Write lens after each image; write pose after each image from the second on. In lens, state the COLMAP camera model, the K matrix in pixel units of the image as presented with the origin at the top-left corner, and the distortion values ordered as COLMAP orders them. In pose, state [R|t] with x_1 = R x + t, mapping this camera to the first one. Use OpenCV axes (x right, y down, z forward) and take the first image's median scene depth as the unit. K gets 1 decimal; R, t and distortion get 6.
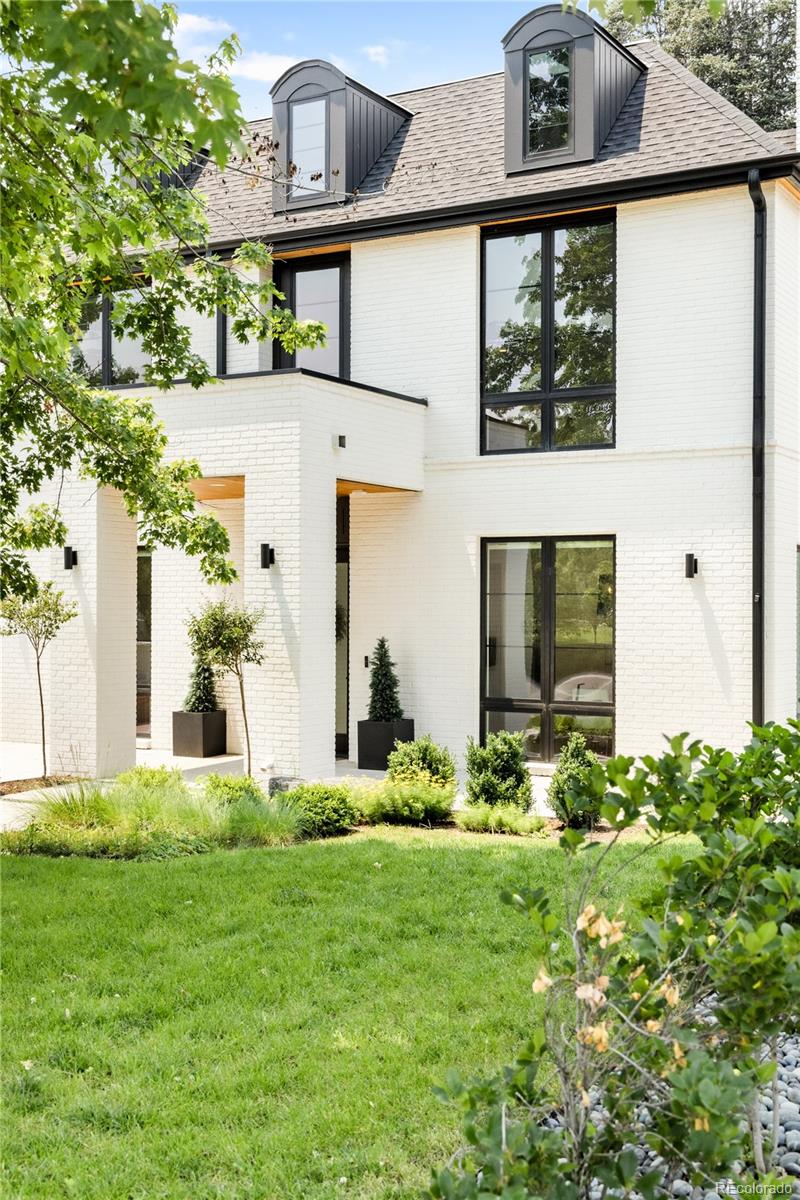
lens RADIAL K [[1450.4, 0, 400.0], [0, 1450.4, 600.0], [0, 0, 1]] dist [-0.000742, -0.000718]
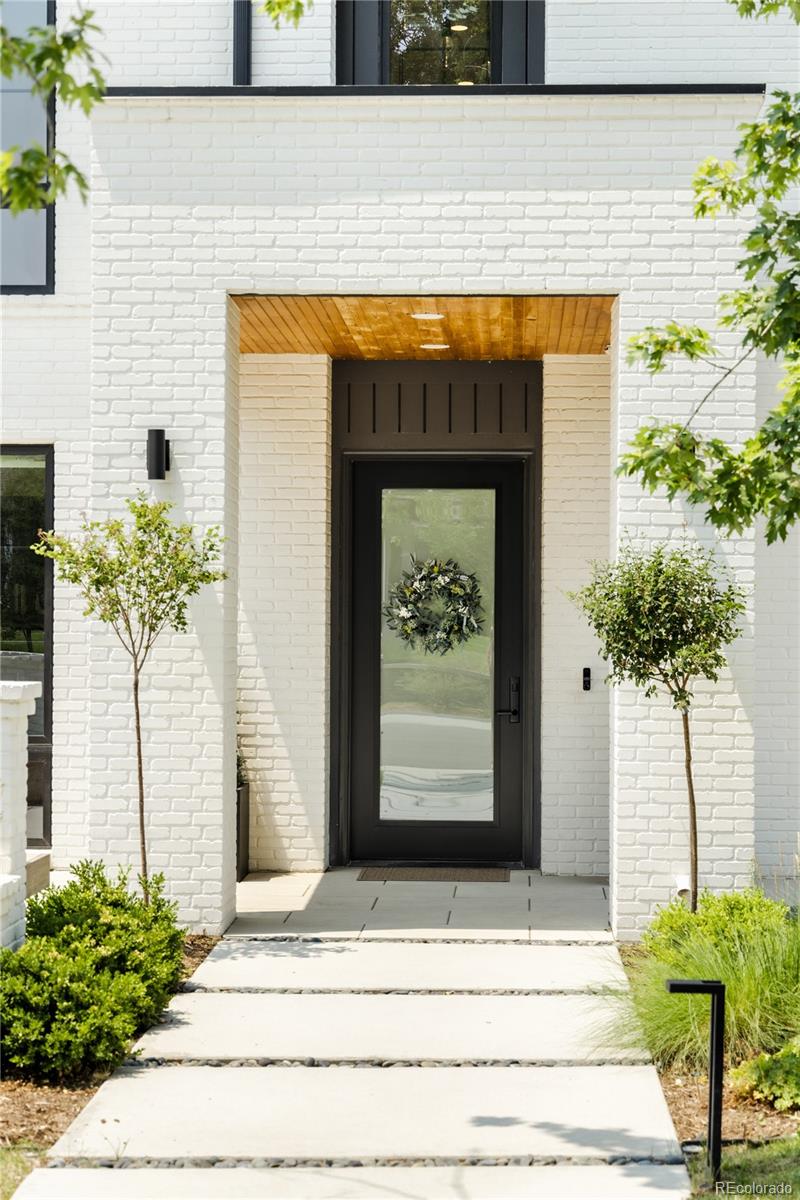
lens RADIAL K [[2331.3, 0, 400.0], [0, 2331.3, 600.0], [0, 0, 1]] dist [0.347706, 0.046637]
pose [[0.875686, -0.002601, 0.482875, -0.510103], [-0.005230, 0.999876, 0.014872, 0.005321], [-0.482853, -0.015549, 0.875563, 0.310459]]
